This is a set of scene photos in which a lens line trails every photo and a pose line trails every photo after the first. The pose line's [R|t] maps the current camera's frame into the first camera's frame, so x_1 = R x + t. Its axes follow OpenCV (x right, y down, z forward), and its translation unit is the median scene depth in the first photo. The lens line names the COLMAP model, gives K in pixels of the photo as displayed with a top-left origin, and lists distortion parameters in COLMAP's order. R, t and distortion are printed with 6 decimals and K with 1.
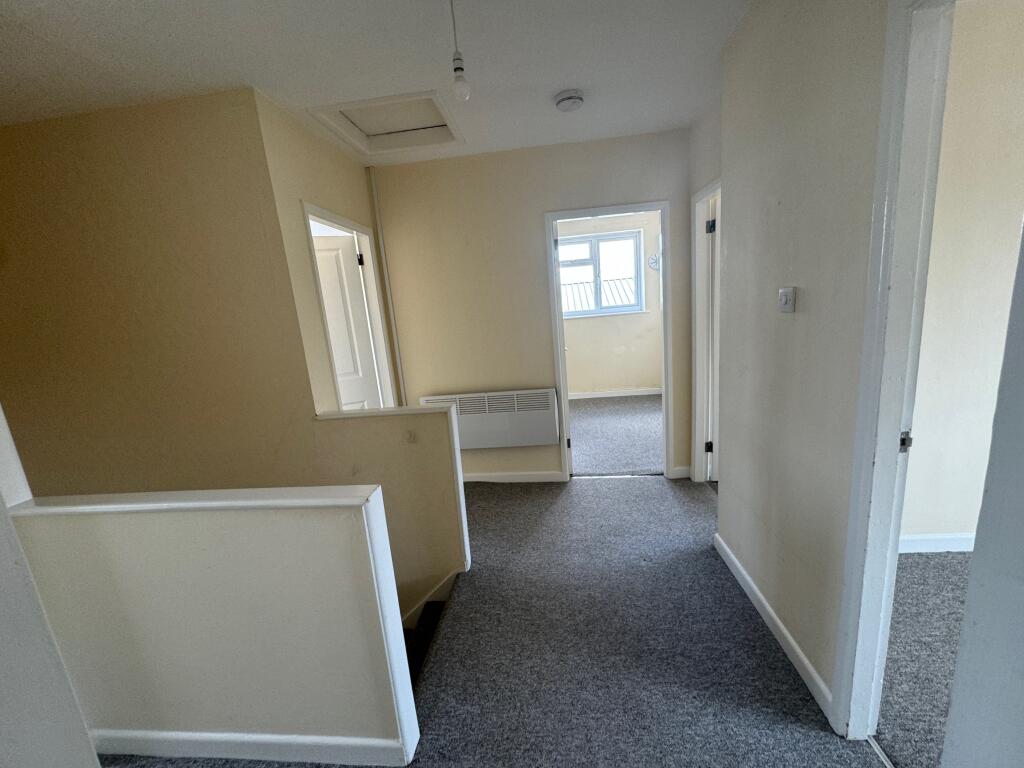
lens RADIAL K [[407.7, 0, 512.0], [0, 407.7, 381.4], [0, 0, 1]] dist [0.000138, 0.000458]
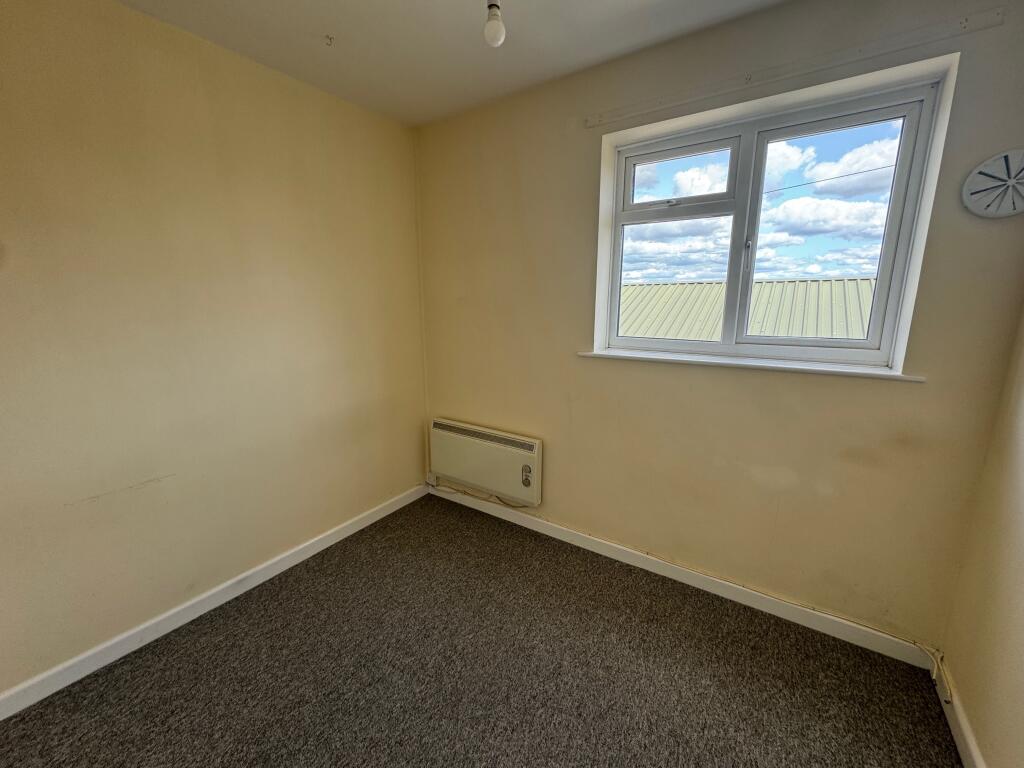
lens RADIAL K [[407.7, 0, 512.0], [0, 407.7, 381.4], [0, 0, 1]] dist [0.000138, 0.000458]
pose [[0.884865, 0.174689, -0.431854, 0.206245], [-0.164134, 0.984492, 0.061926, -0.137401], [0.435975, 0.016086, 0.899815, 0.613560]]
